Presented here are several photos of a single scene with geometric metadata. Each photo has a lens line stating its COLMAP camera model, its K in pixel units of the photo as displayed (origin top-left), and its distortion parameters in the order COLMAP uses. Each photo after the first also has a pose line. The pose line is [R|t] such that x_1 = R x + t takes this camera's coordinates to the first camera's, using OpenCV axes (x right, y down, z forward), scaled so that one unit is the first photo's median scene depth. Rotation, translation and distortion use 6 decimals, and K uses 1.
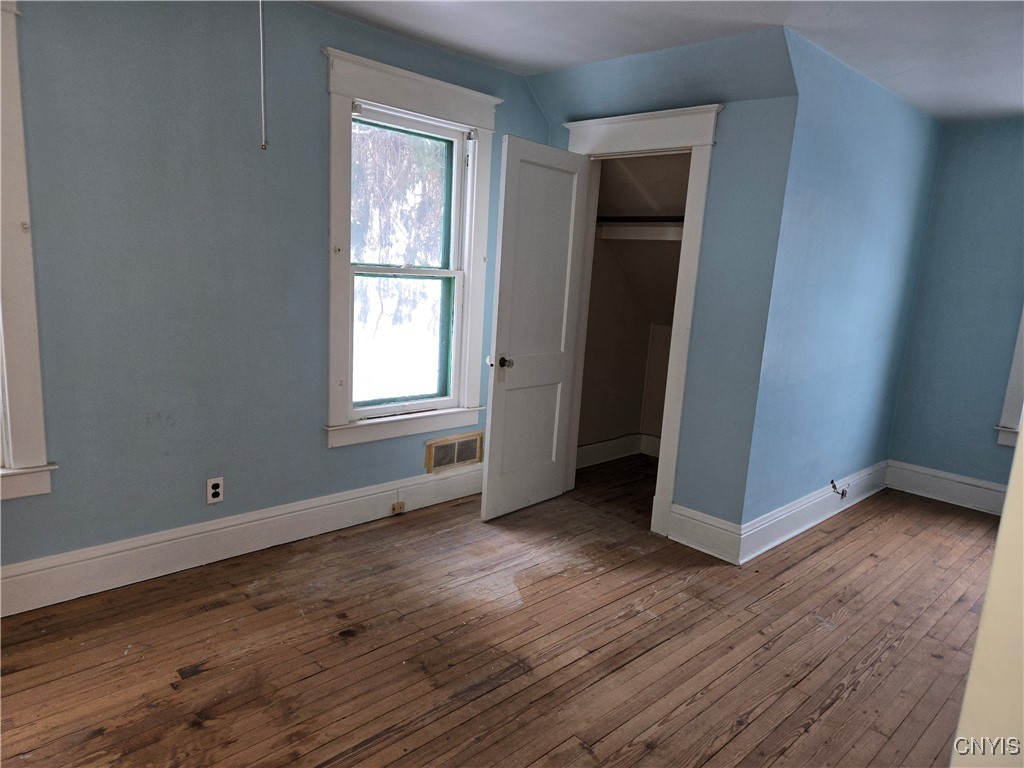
lens RADIAL K [[689.3, 0, 517.8], [0, 689.3, 382.9], [0, 0, 1]] dist [0.049066, -0.023409]
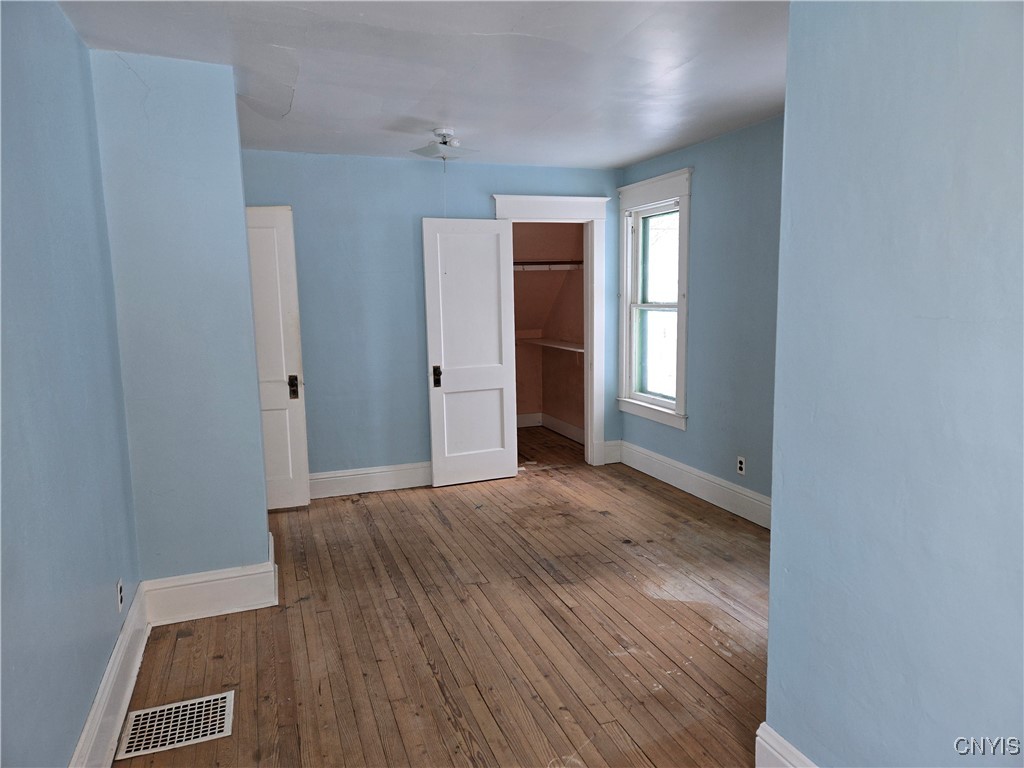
lens RADIAL K [[689.3, 0, 516.2], [0, 689.3, 384.1], [0, 0, 1]] dist [0.049066, -0.023409]
pose [[-0.410360, 0.068461, -0.909350, 1.234116], [-0.169743, 0.974017, 0.149930, -0.171339], [0.895987, 0.215881, -0.388077, 1.297148]]
